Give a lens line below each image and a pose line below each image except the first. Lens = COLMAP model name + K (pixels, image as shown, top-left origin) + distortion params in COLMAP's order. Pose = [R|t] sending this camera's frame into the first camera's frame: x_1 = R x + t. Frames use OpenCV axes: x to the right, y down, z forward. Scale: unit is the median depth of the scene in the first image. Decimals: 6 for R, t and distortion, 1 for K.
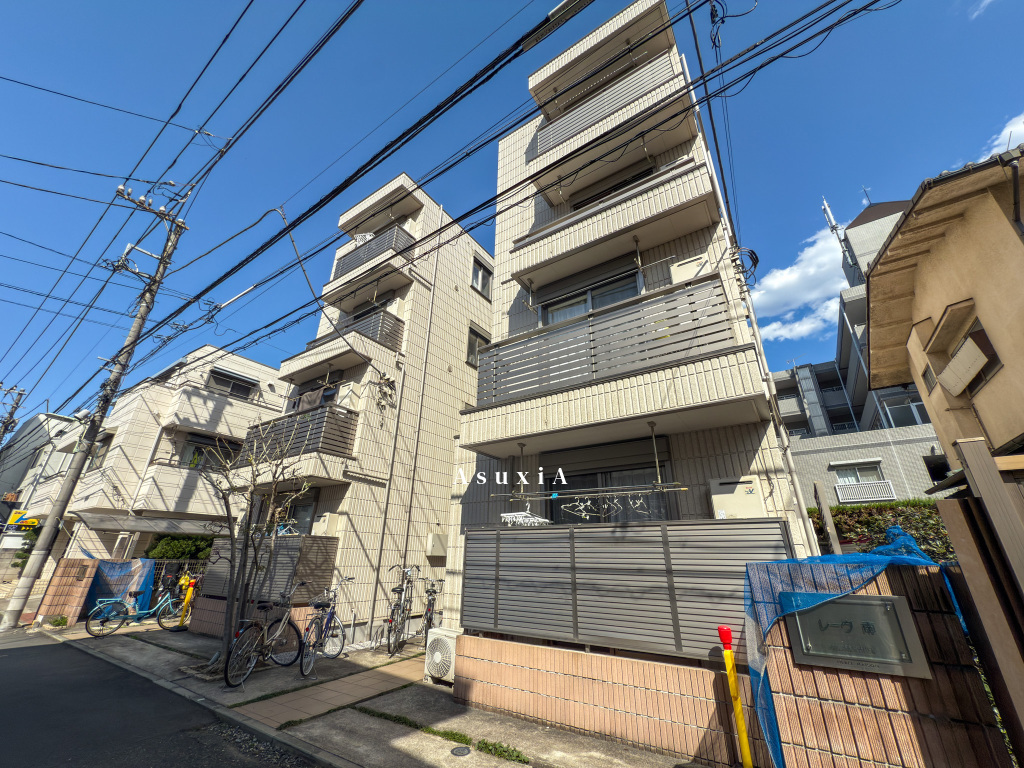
lens RADIAL K [[412.6, 0, 503.3], [0, 412.6, 380.5], [0, 0, 1]] dist [0.000994, -0.000701]
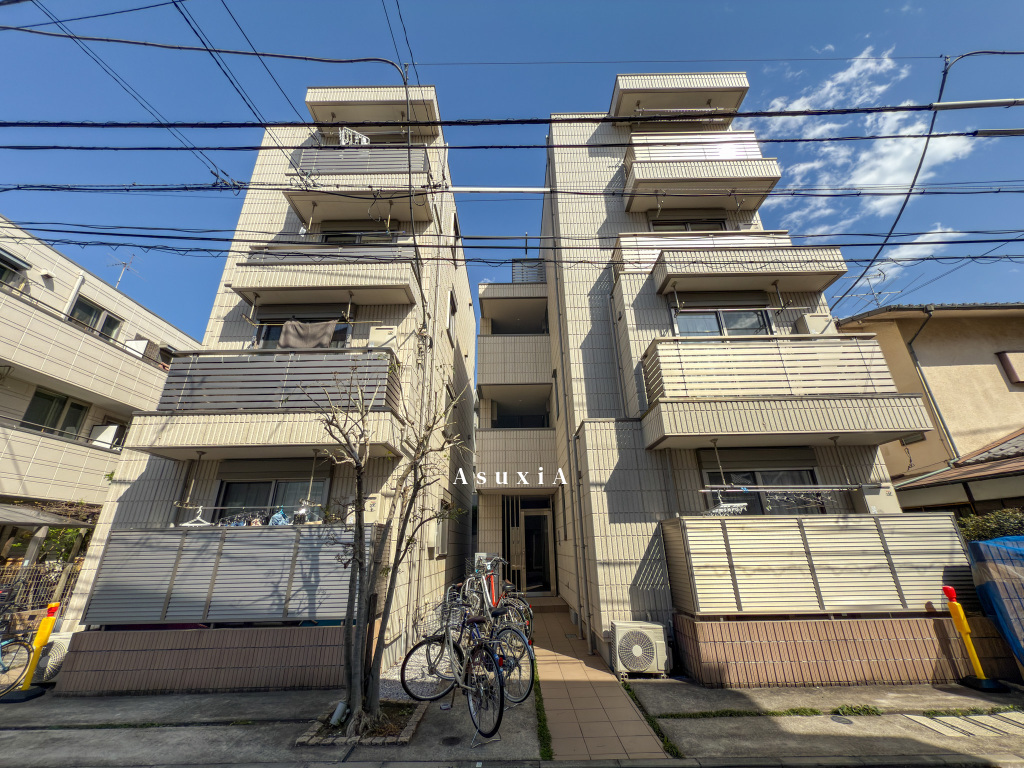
lens RADIAL K [[412.6, 0, 511.7], [0, 412.6, 383.6], [0, 0, 1]] dist [0.000994, -0.000701]
pose [[0.821634, 0.180757, 0.540597, -1.384075], [-0.199210, 0.979643, -0.024788, 0.199667], [-0.534073, -0.087325, 0.840917, 0.556917]]
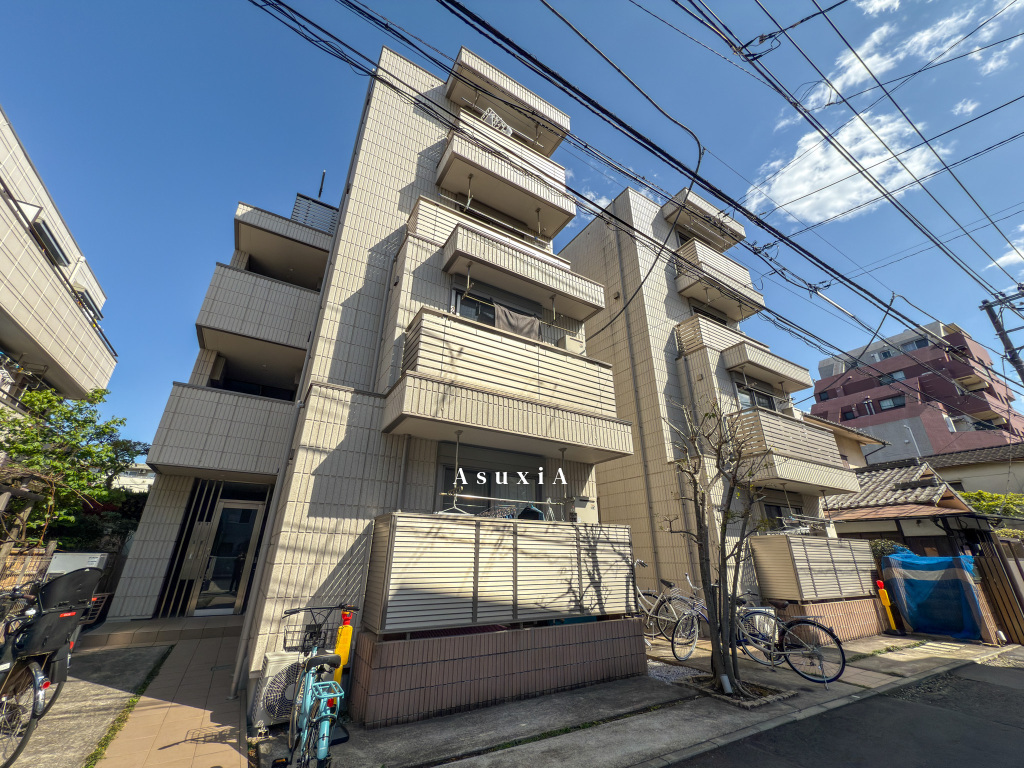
lens RADIAL K [[412.6, 0, 517.9], [0, 412.6, 384.0], [0, 0, 1]] dist [0.000994, -0.000701]
pose [[0.393169, 0.341214, 0.853810, -1.058779], [-0.368971, 0.909096, -0.193401, 0.262809], [-0.842187, -0.238992, 0.483327, 0.625912]]
